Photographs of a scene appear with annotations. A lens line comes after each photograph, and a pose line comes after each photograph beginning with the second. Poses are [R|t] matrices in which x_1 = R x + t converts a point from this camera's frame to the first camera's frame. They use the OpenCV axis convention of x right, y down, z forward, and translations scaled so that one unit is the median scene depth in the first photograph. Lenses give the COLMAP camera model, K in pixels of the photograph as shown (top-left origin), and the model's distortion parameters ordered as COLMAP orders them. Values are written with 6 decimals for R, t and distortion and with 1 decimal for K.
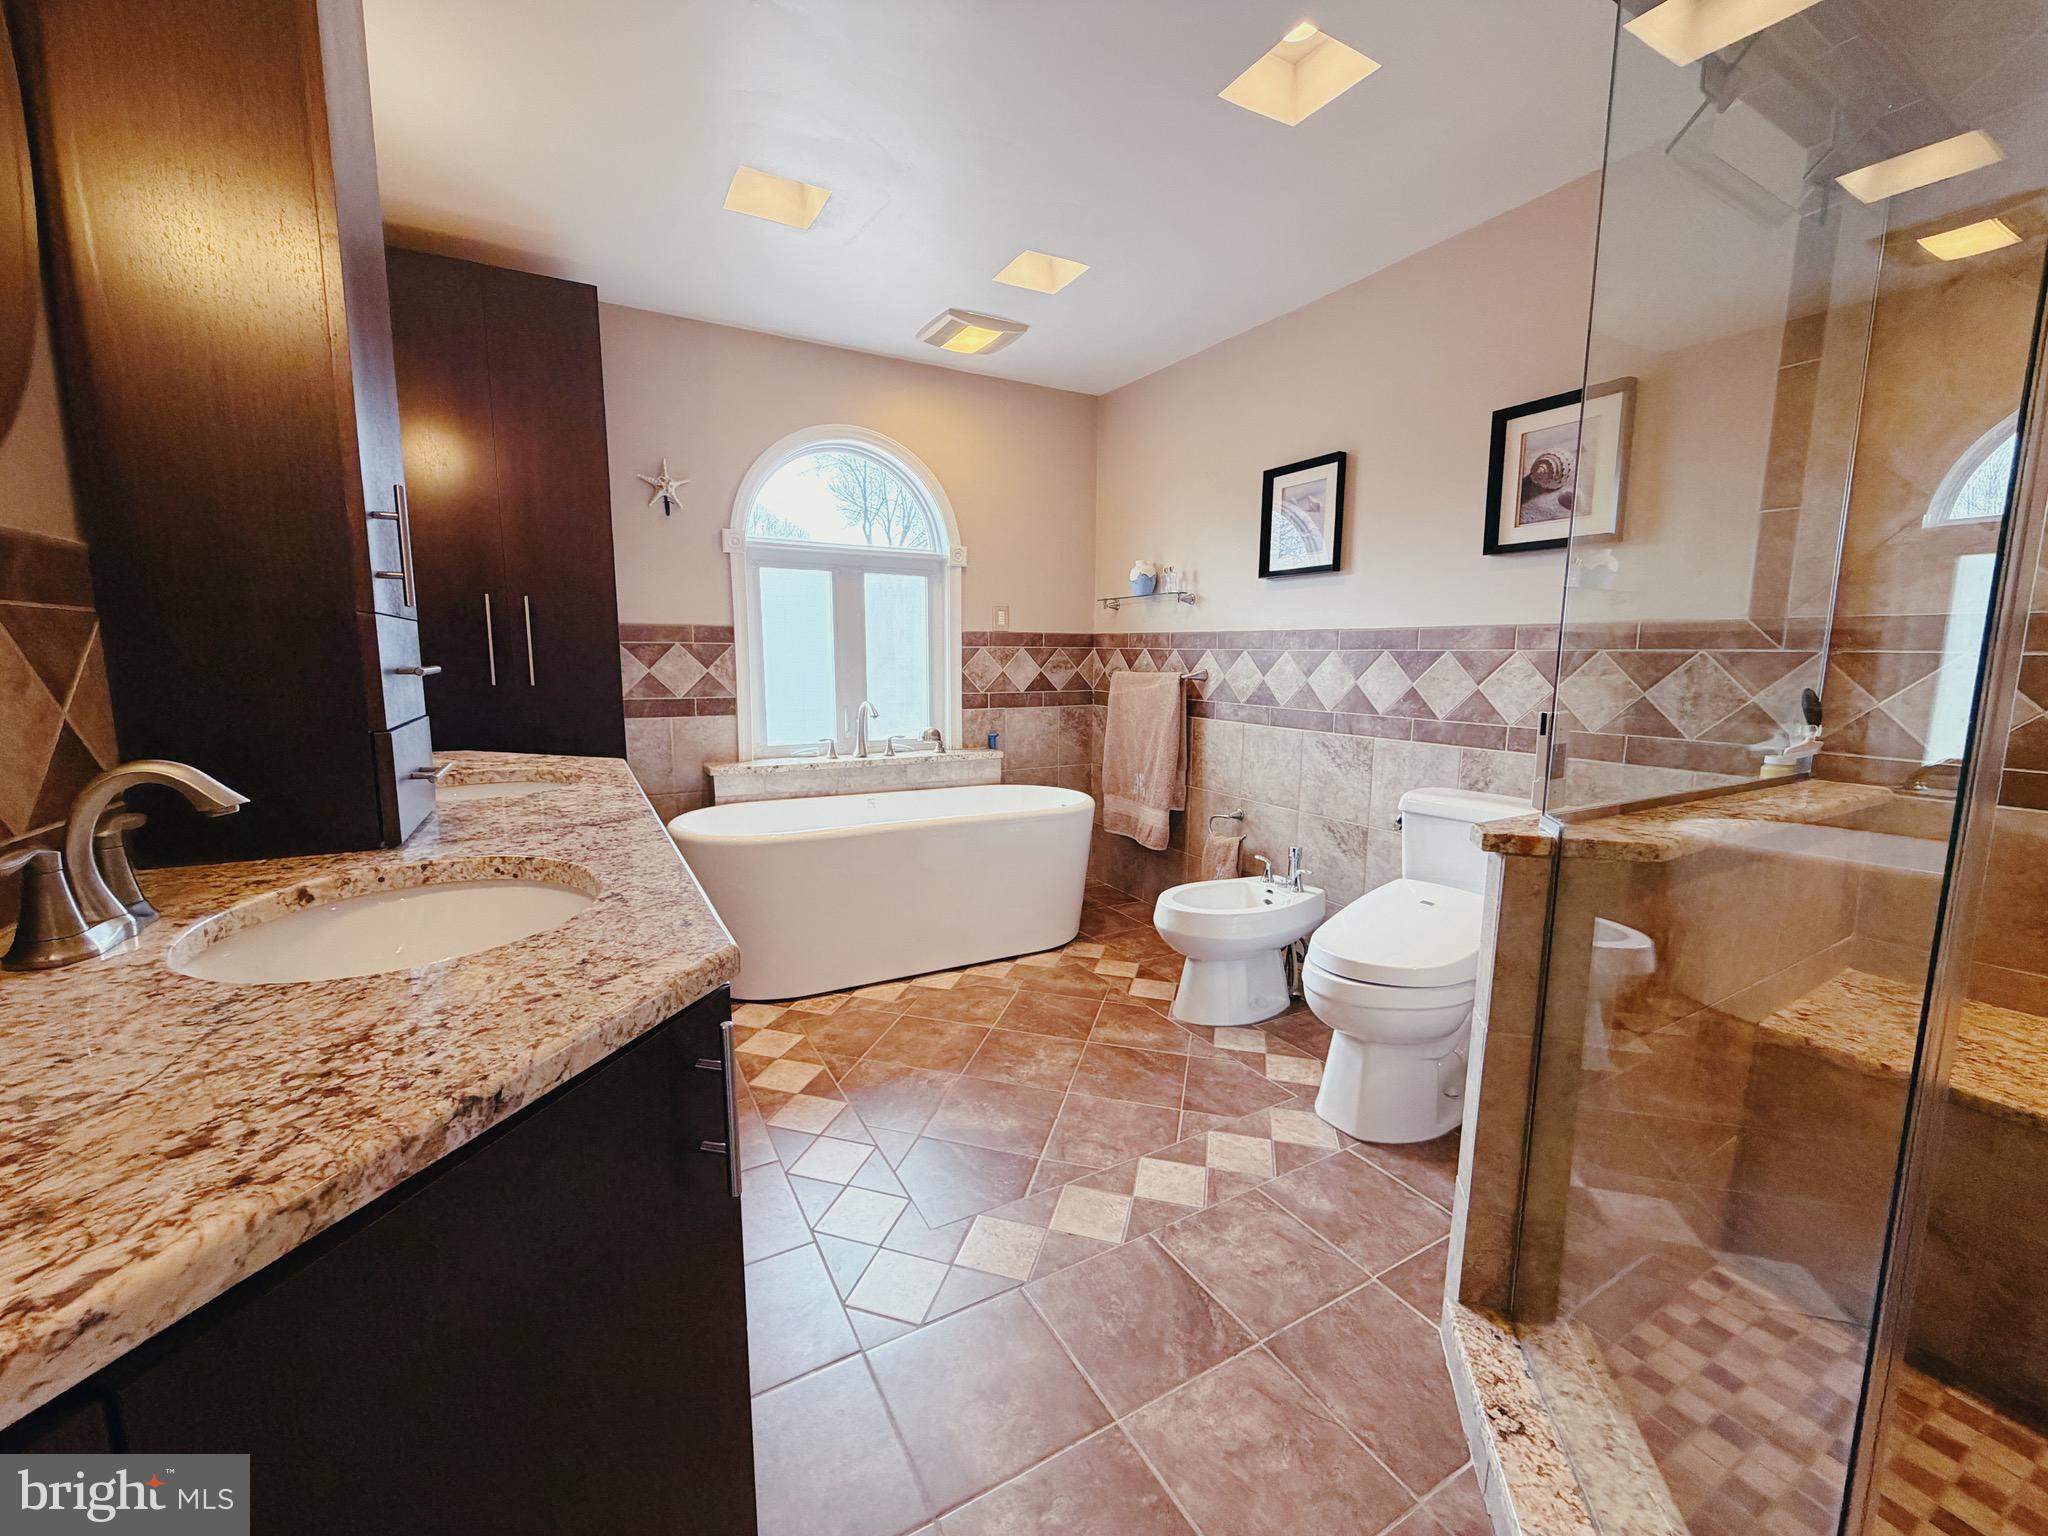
lens RADIAL K [[824.7, 0, 1025.3], [0, 824.7, 765.9], [0, 0, 1]] dist [-0.000529, -0.000018]
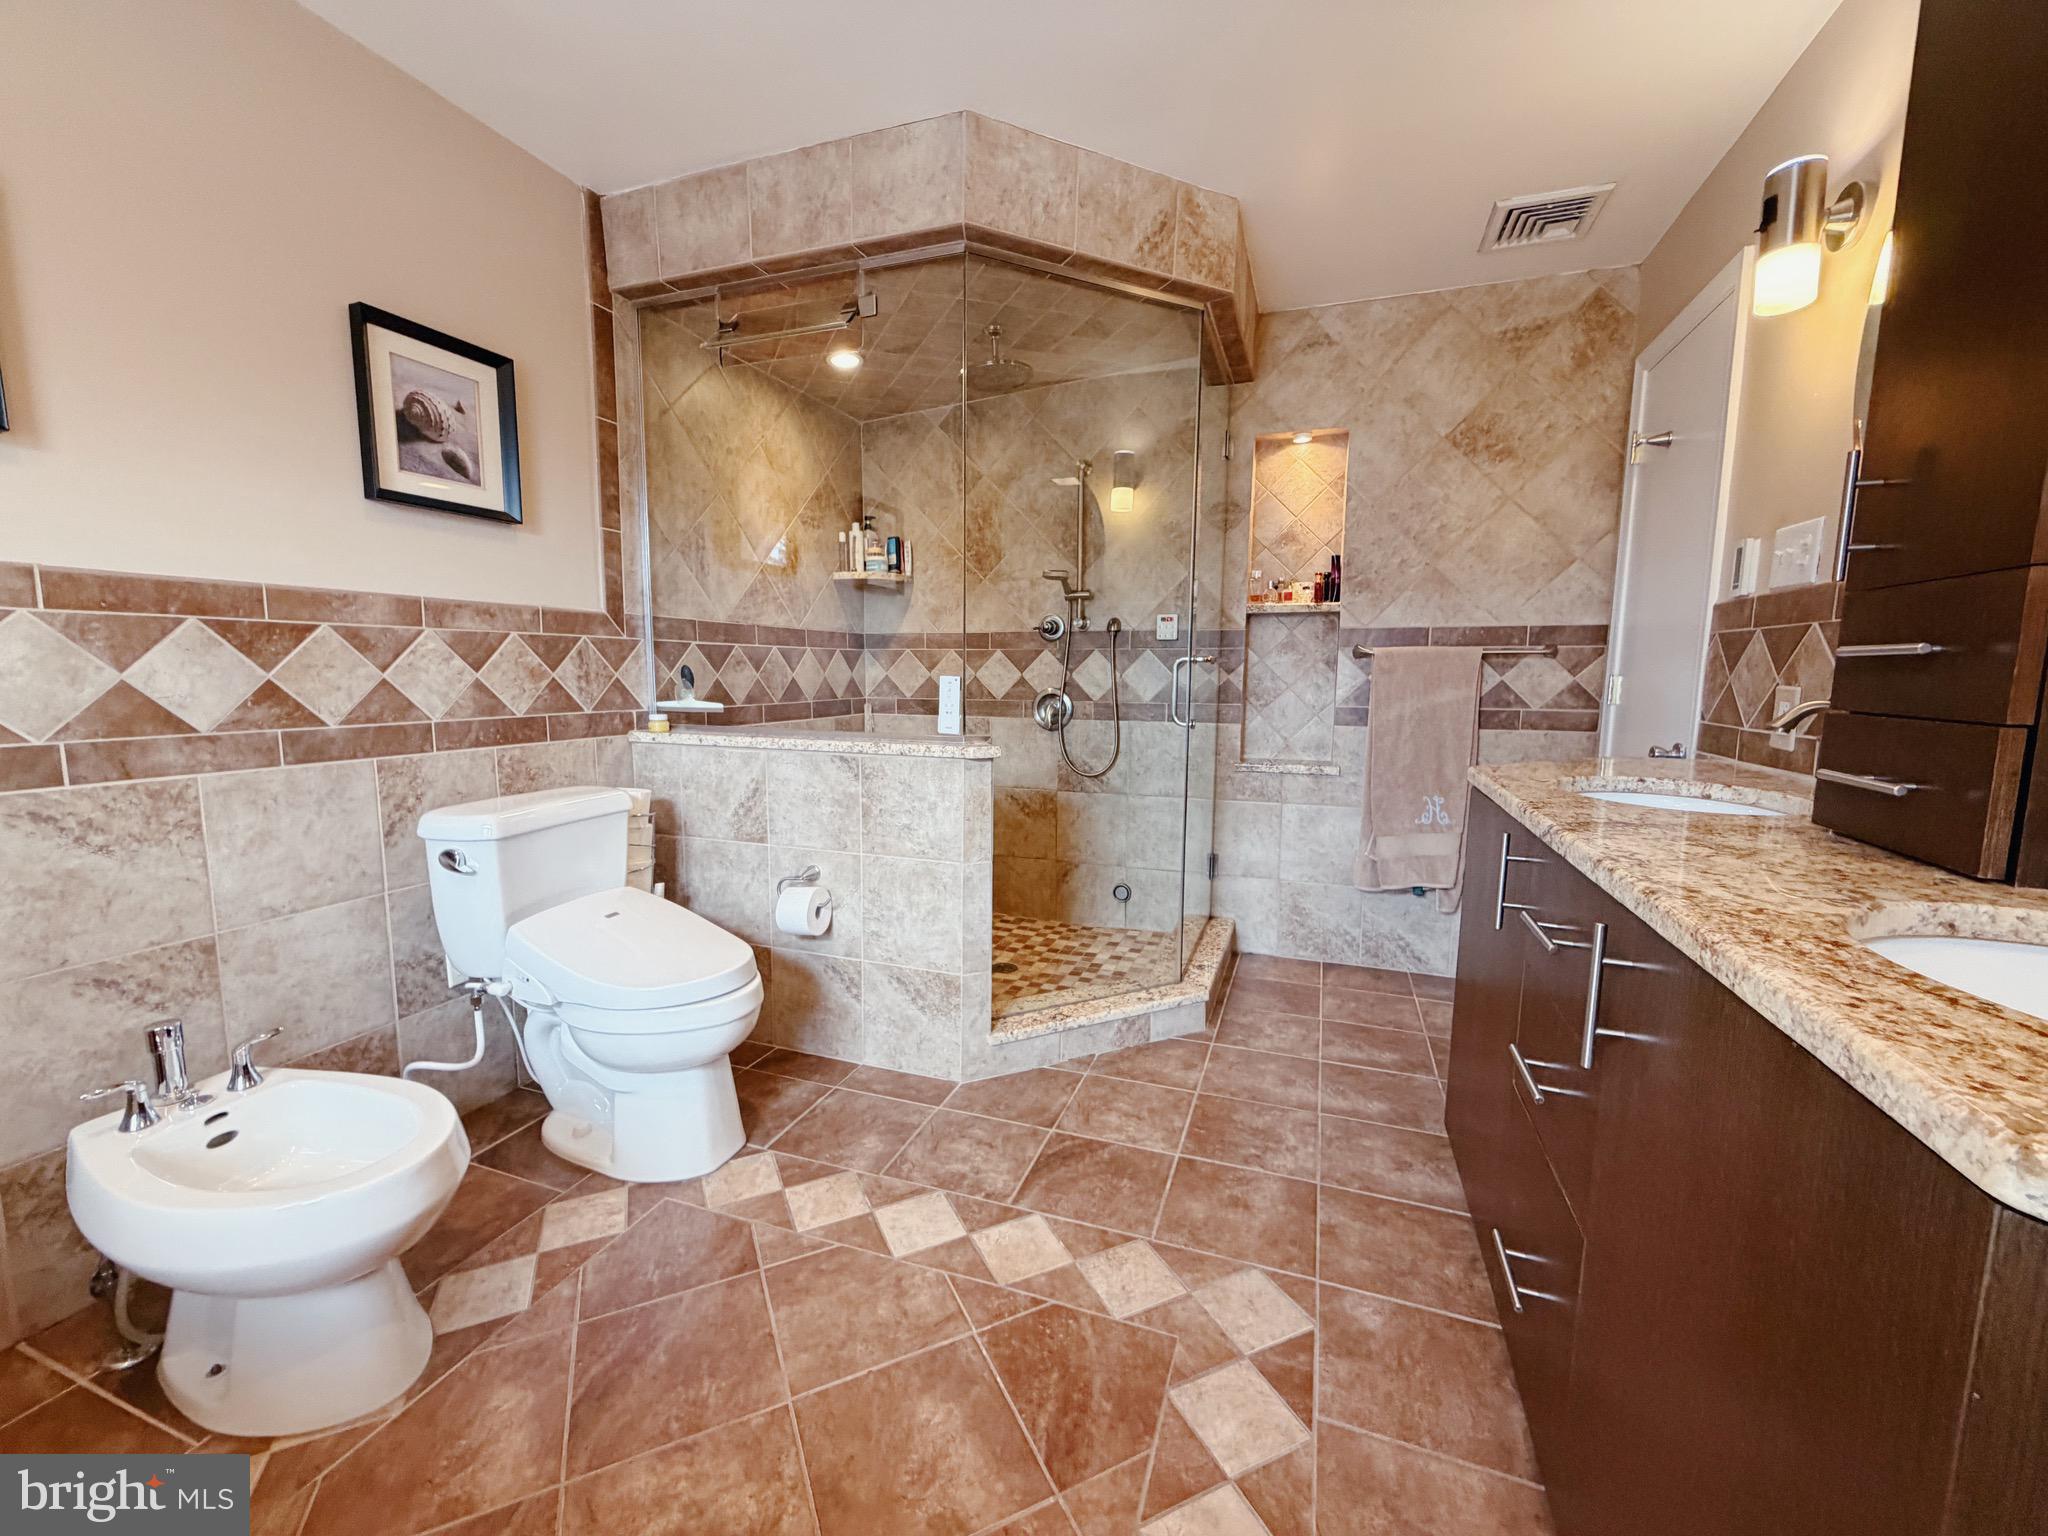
lens RADIAL K [[824.7, 0, 1023.8], [0, 824.7, 767.7], [0, 0, 1]] dist [-0.000529, -0.000018]
pose [[-0.646411, -0.097759, 0.756701, -0.411224], [0.098124, 0.972871, 0.209508, -0.116991], [-0.756654, 0.209678, -0.619282, 1.071437]]
